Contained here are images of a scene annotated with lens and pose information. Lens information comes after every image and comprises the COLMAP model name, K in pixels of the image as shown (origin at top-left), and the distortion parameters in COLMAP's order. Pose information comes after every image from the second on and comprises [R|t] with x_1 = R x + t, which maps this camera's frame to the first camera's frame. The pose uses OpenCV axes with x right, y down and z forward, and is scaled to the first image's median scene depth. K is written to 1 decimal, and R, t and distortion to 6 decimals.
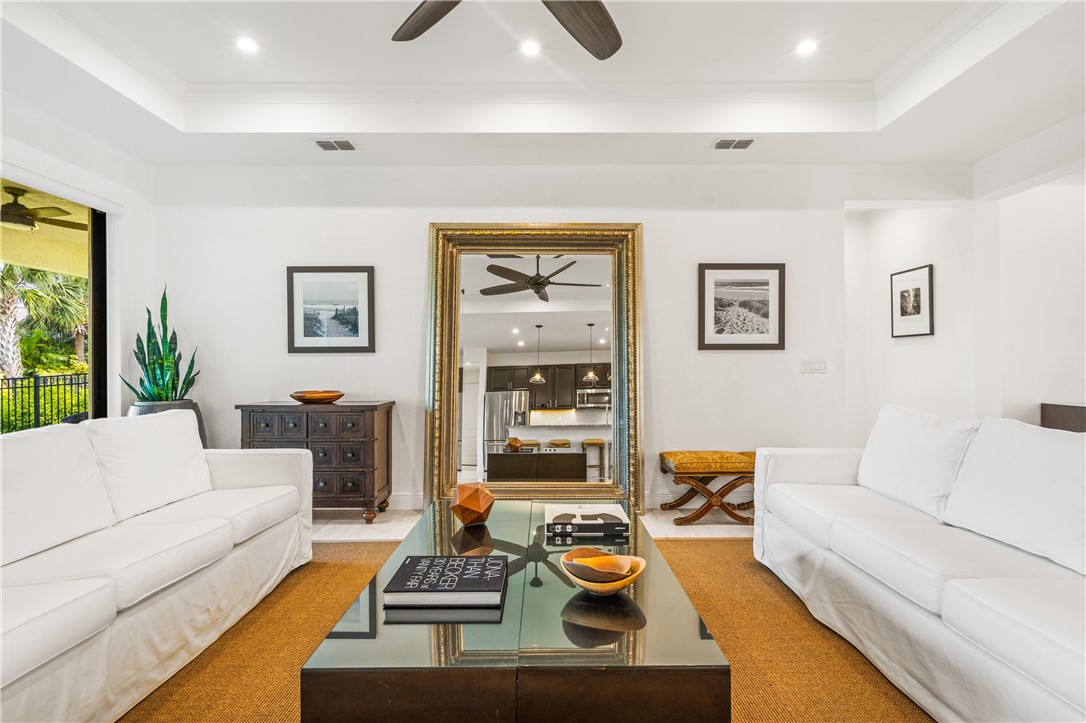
lens RADIAL K [[530.1, 0, 548.4], [0, 530.1, 361.8], [0, 0, 1]] dist [-0.000678, 0.000885]
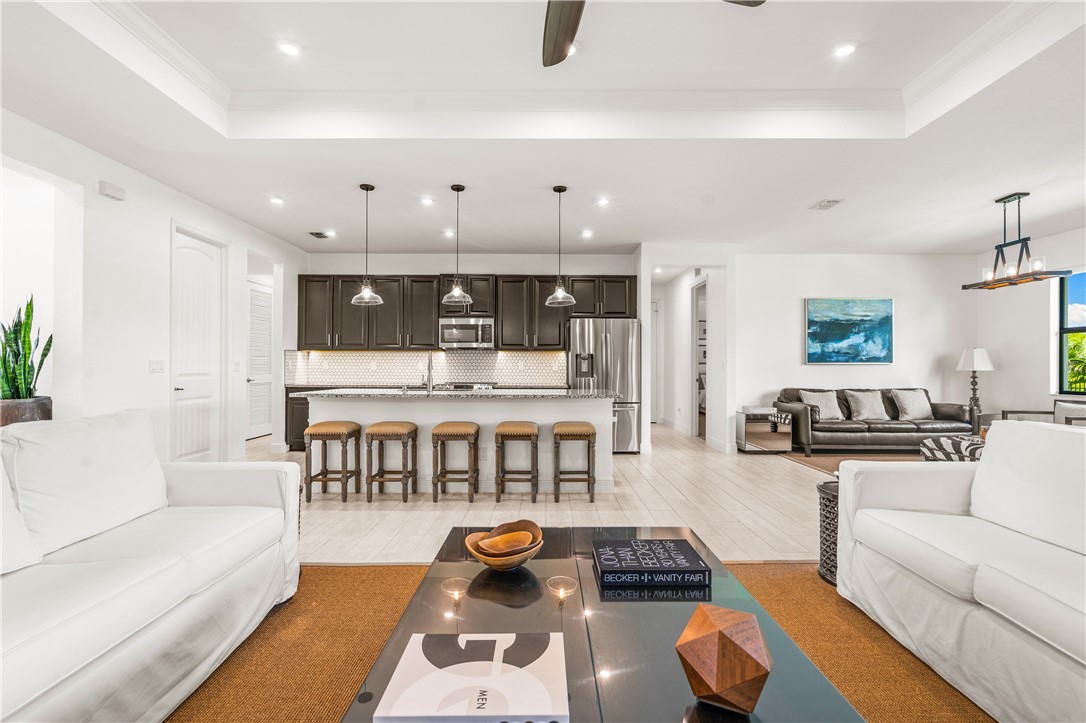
lens RADIAL K [[497.4, 0, 544.5], [0, 497.4, 364.5], [0, 0, 1]] dist [0.001628, 0.000358]
pose [[-0.999951, 0.002237, 0.009626, 0.004065], [0.002171, 0.999974, -0.006862, 0.009469], [-0.009641, -0.006841, -0.999930, 0.809920]]
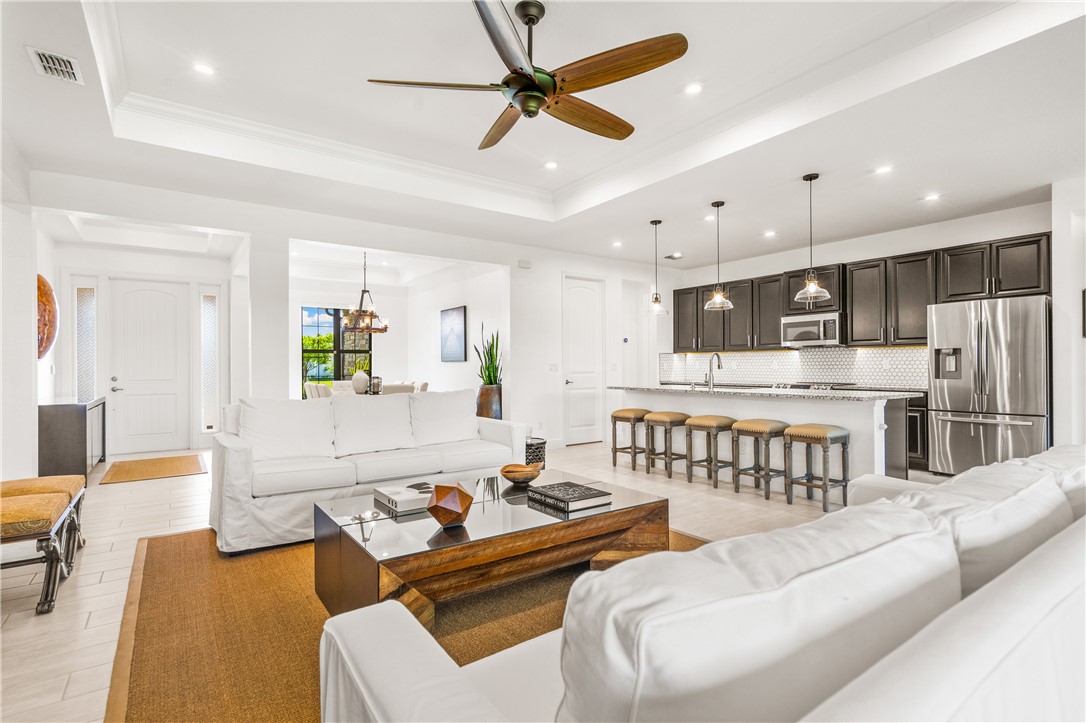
lens RADIAL K [[530.1, 0, 548.4], [0, 530.1, 361.8], [0, 0, 1]] dist [-0.000678, 0.000885]
pose [[-0.578687, 0.015248, 0.815407, -0.591181], [0.005624, 0.999876, -0.014707, 0.012261], [-0.815531, -0.003925, -0.578701, 0.799543]]
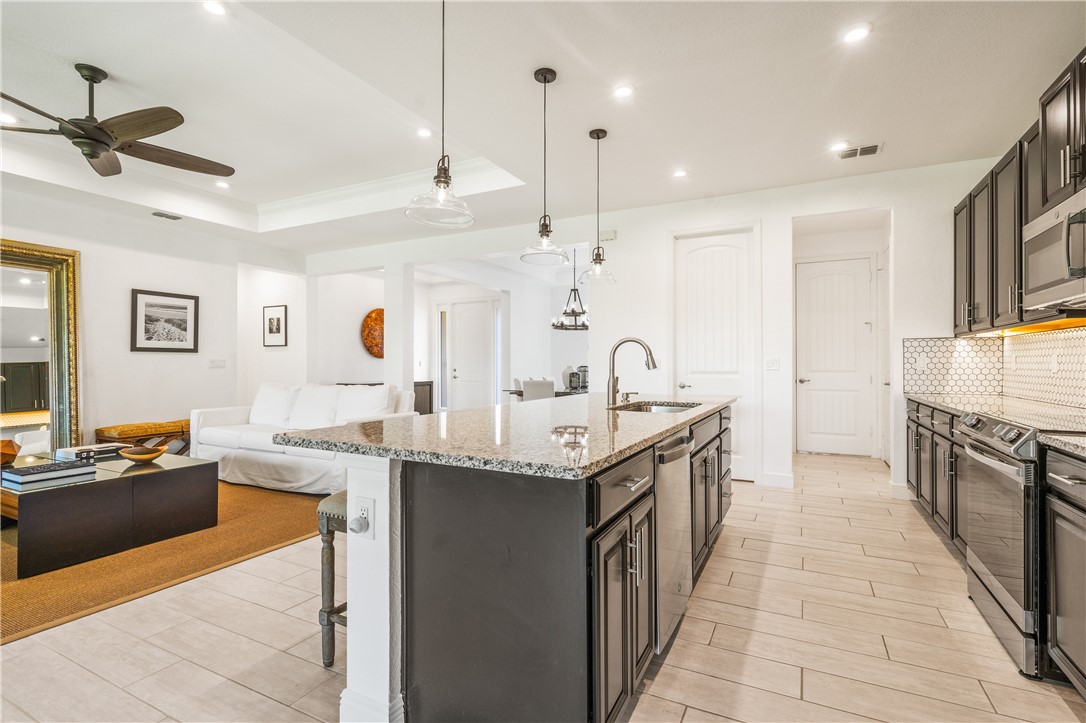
lens RADIAL K [[511.0, 0, 543.0], [0, 511.0, 361.5], [0, 0, 1]] dist [0.002612, 0.000420]
pose [[0.466562, 0.008768, 0.884445, -0.401791], [-0.005433, 0.999960, -0.007047, 0.007755], [-0.884472, -0.001517, 0.466591, -0.579293]]
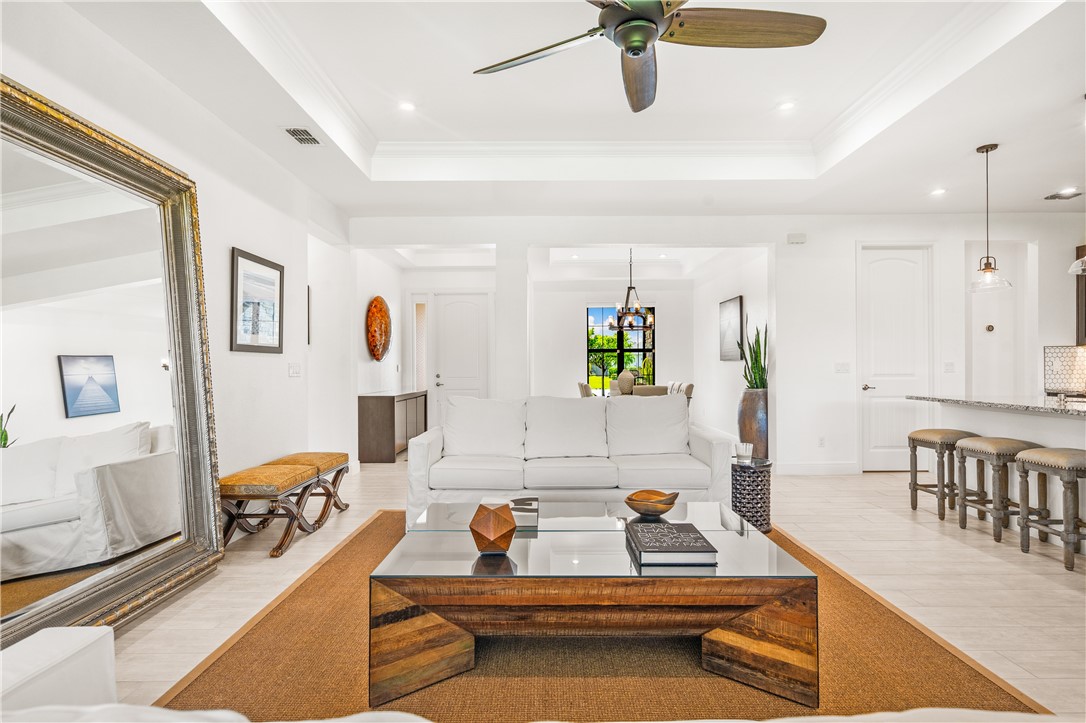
lens RADIAL K [[555.8, 0, 543.0], [0, 555.8, 361.5], [0, 0, 1]] dist [0.002178, 0.001311]
pose [[0.011773, 0.012971, 0.999847, -0.590257], [0.001291, 0.999915, -0.012987, 0.006065], [-0.999930, 0.001444, 0.011755, 0.512969]]
